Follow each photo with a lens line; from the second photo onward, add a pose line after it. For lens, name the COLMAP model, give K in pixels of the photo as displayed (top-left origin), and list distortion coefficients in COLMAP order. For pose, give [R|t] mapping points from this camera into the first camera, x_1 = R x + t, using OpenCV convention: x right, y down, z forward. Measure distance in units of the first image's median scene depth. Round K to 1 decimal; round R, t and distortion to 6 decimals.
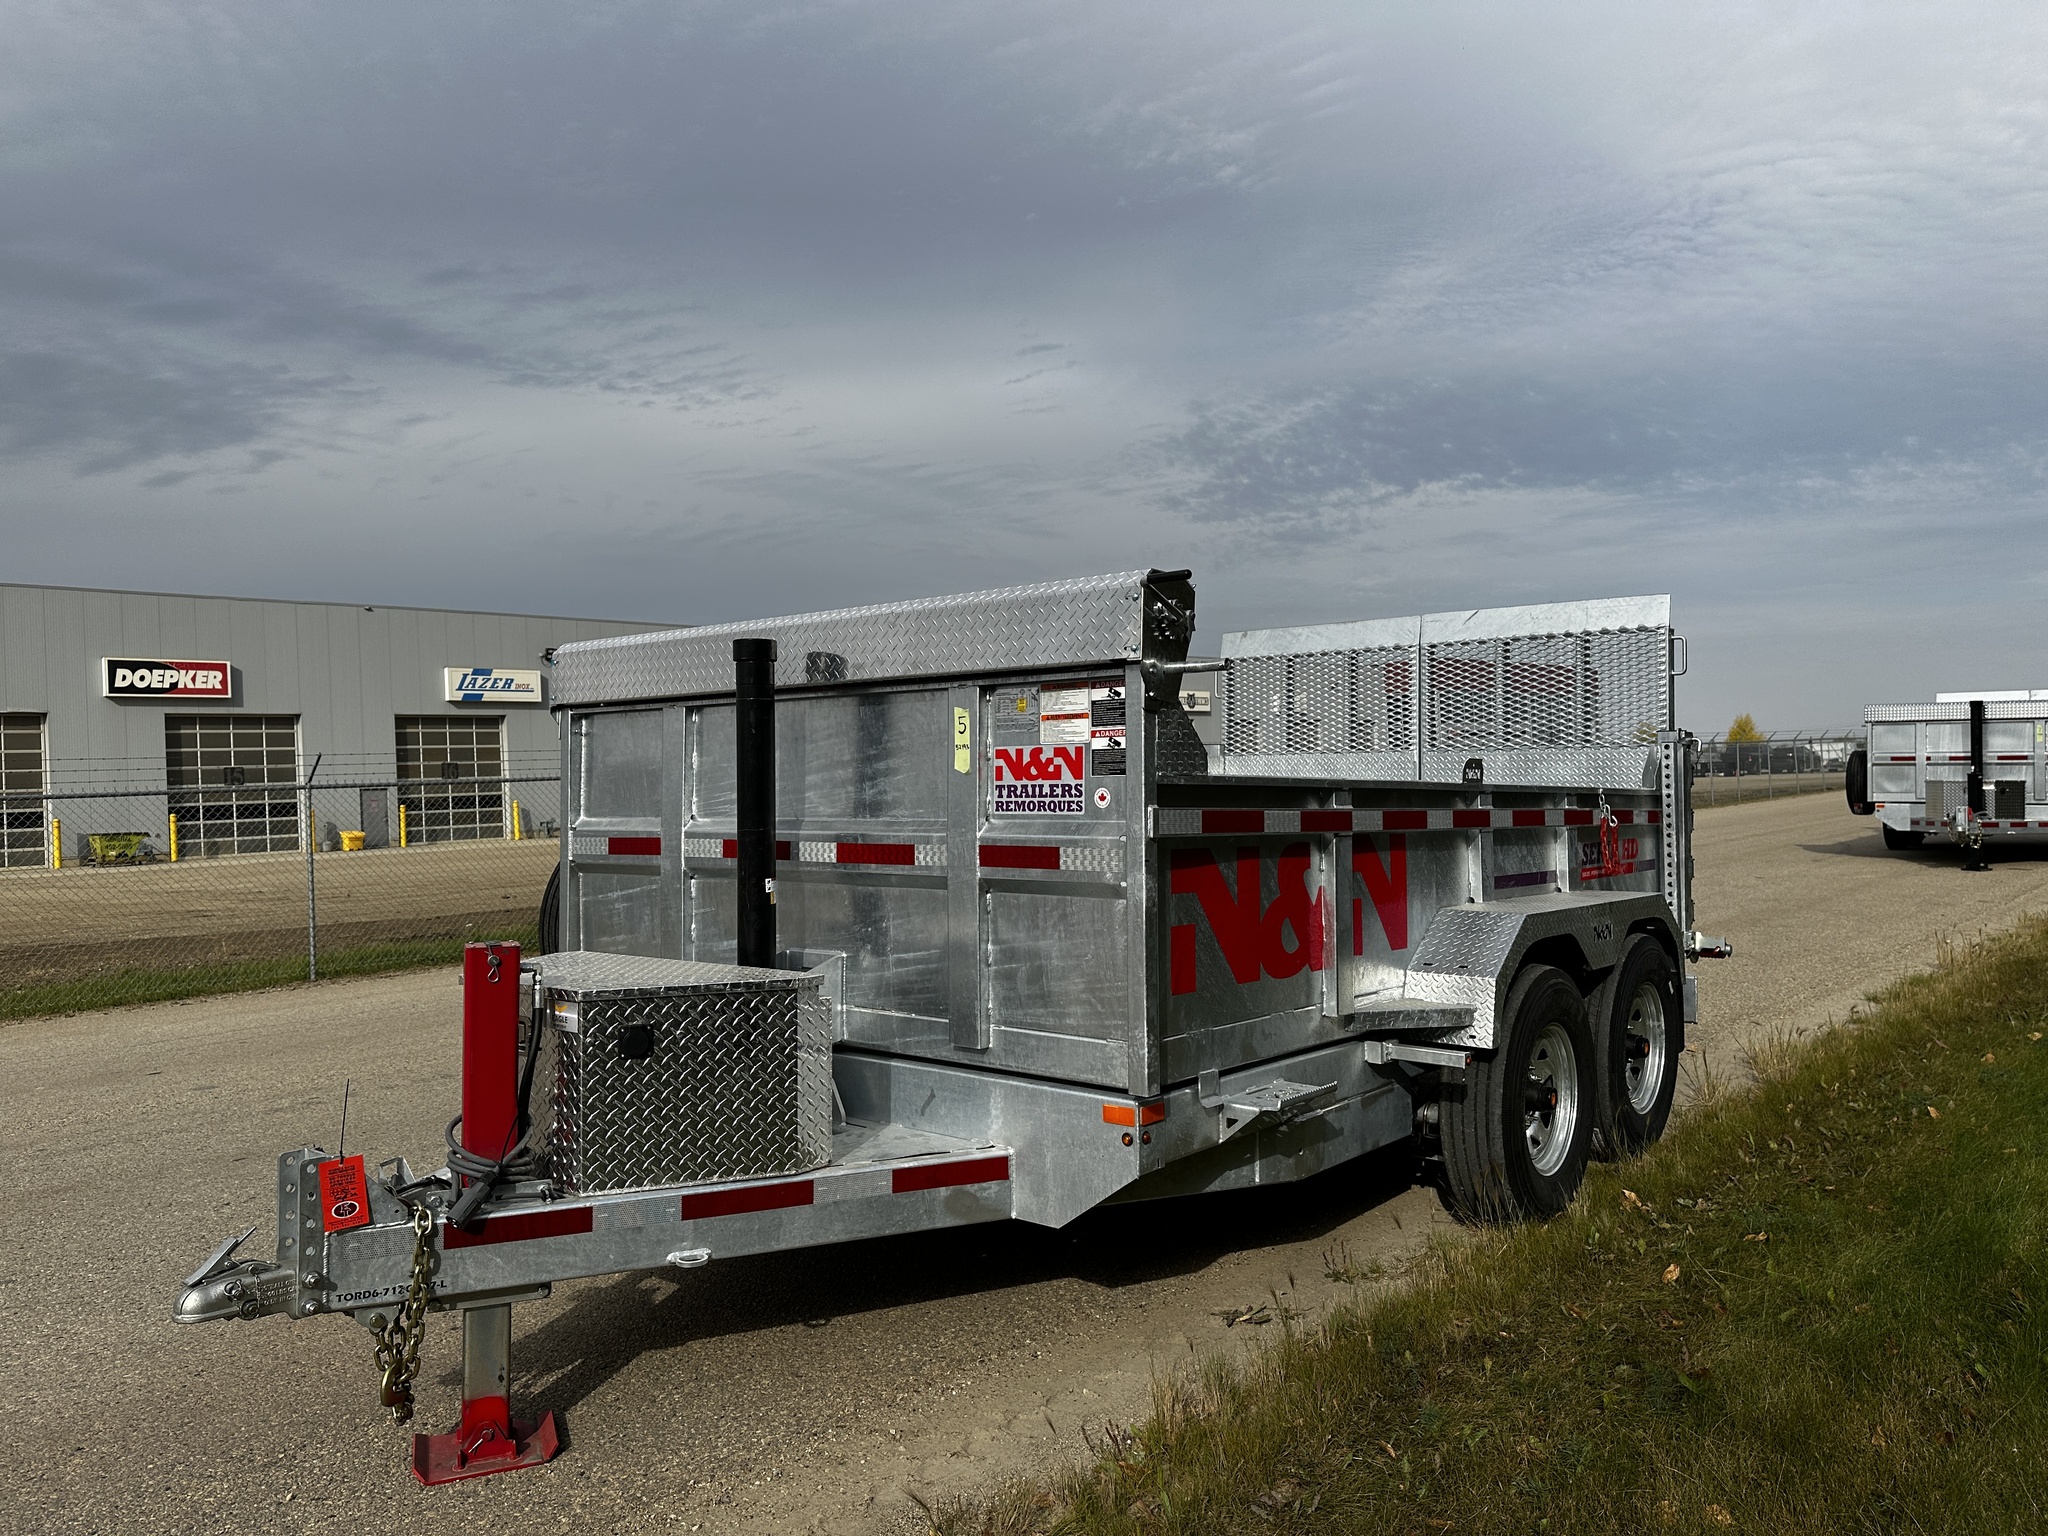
lens RADIAL K [[1404.0, 0, 1024.0], [0, 1404.0, 768.0], [0, 0, 1]] dist [-0.000908, -0.001703]
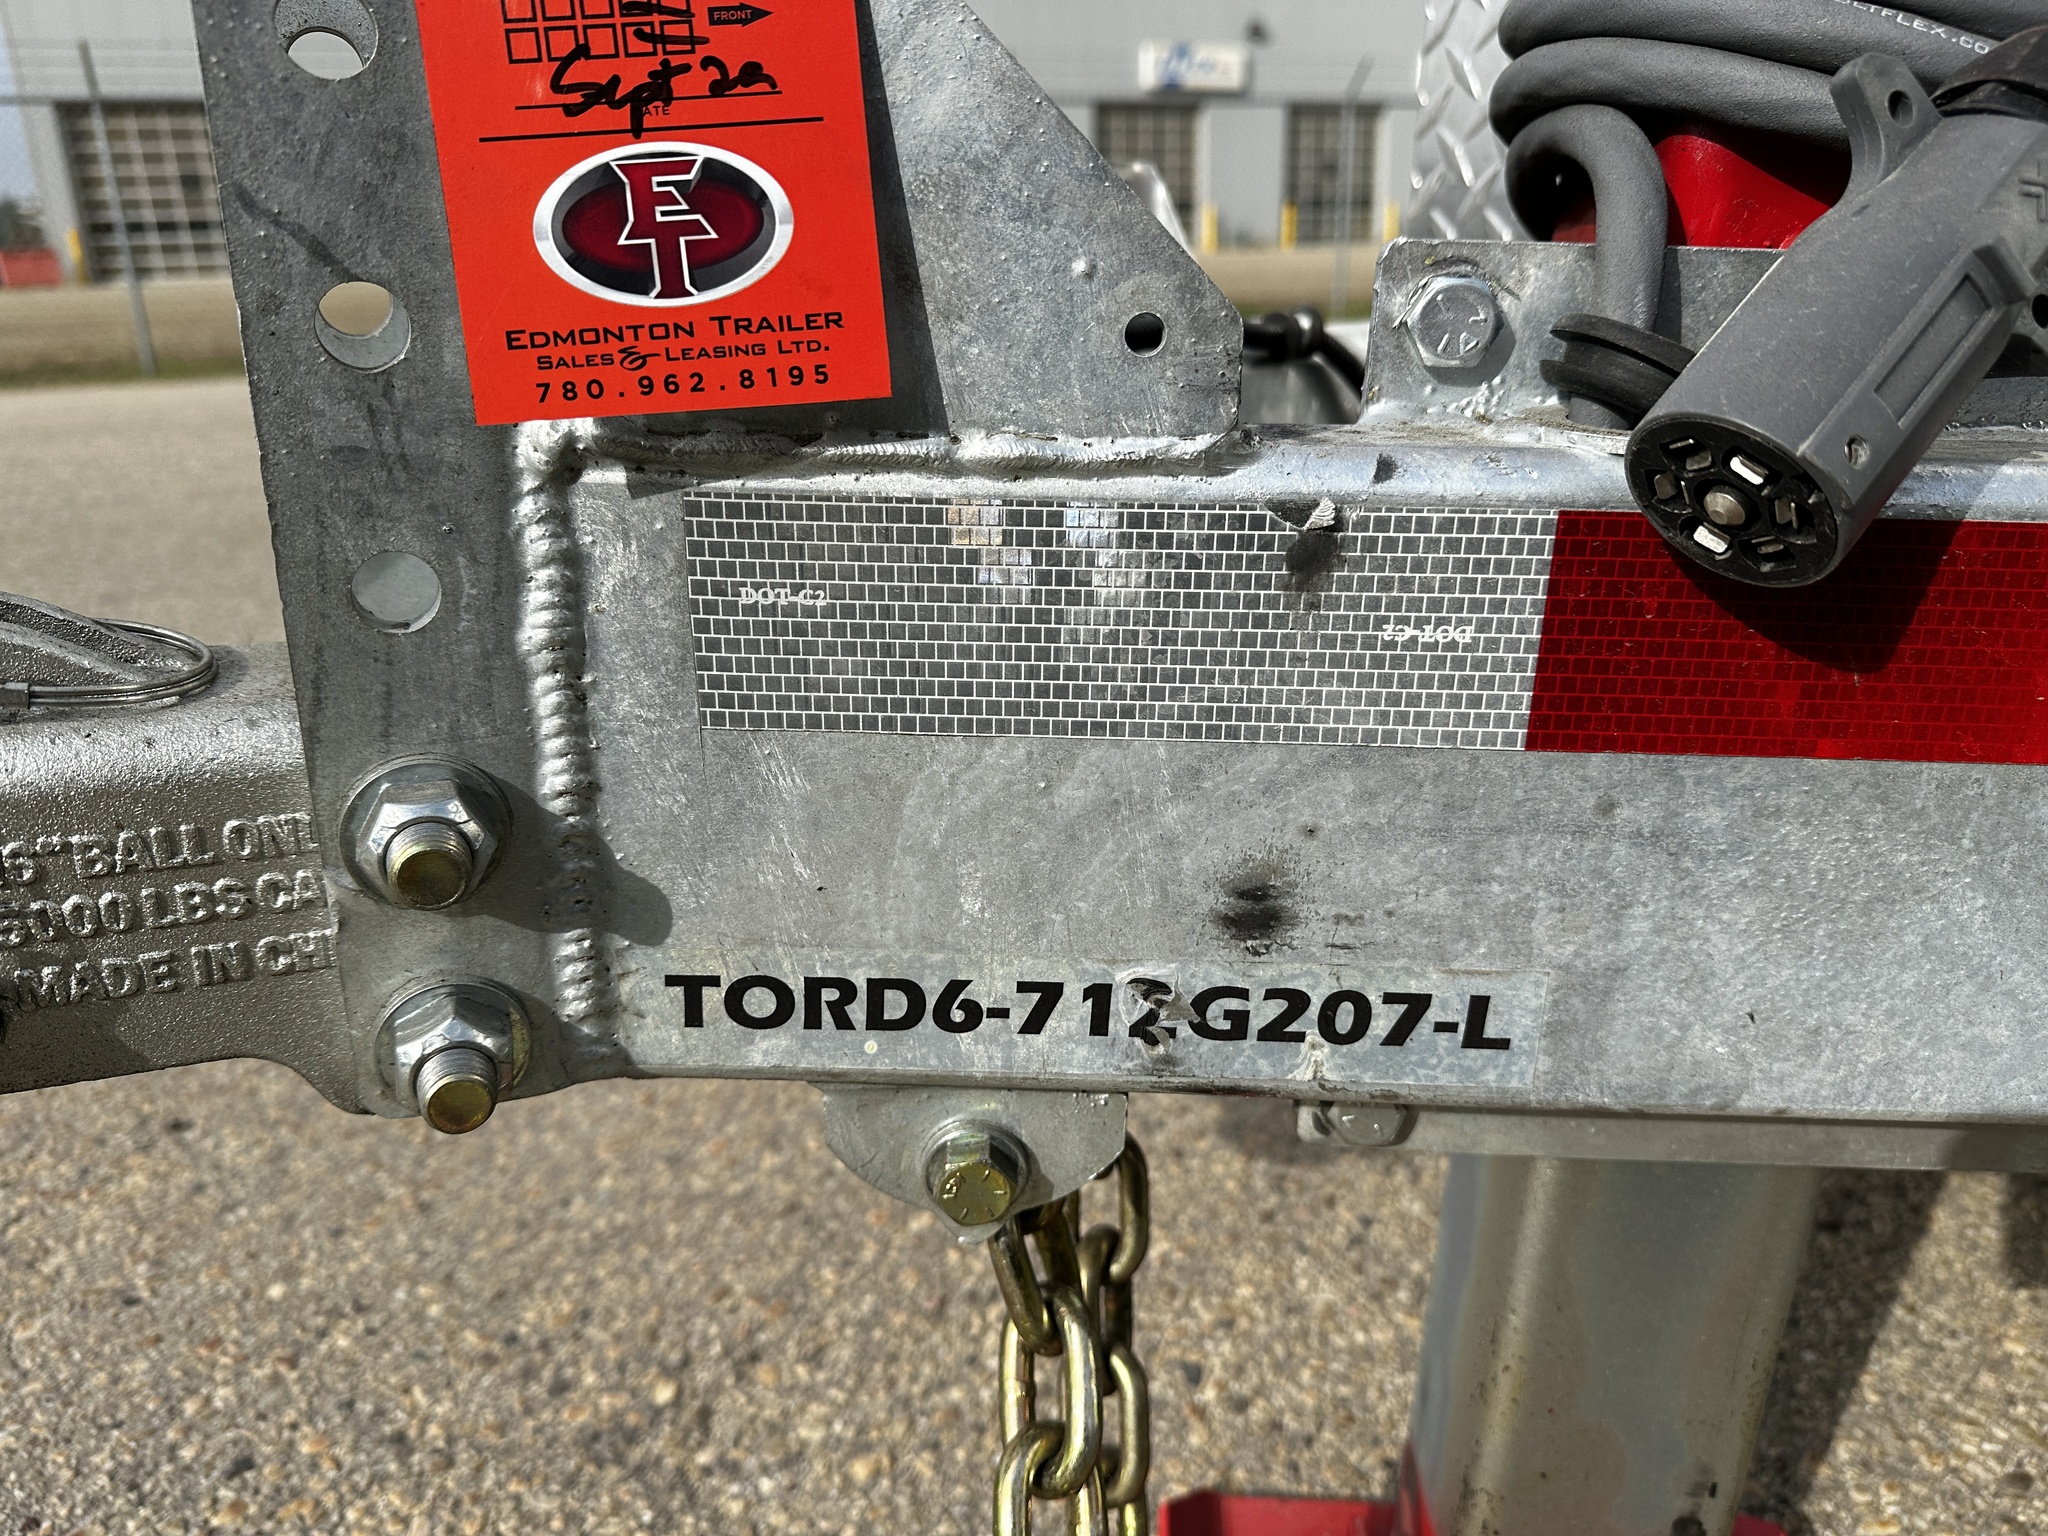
lens RADIAL K [[1404.0, 0, 1024.0], [0, 1404.0, 768.0], [0, 0, 1]] dist [-0.000908, -0.001703]
pose [[0.895141, 0.174055, -0.410398, -0.067043], [-0.015538, 0.932247, 0.361488, 0.050791], [0.445511, -0.317206, 0.837198, 0.148108]]
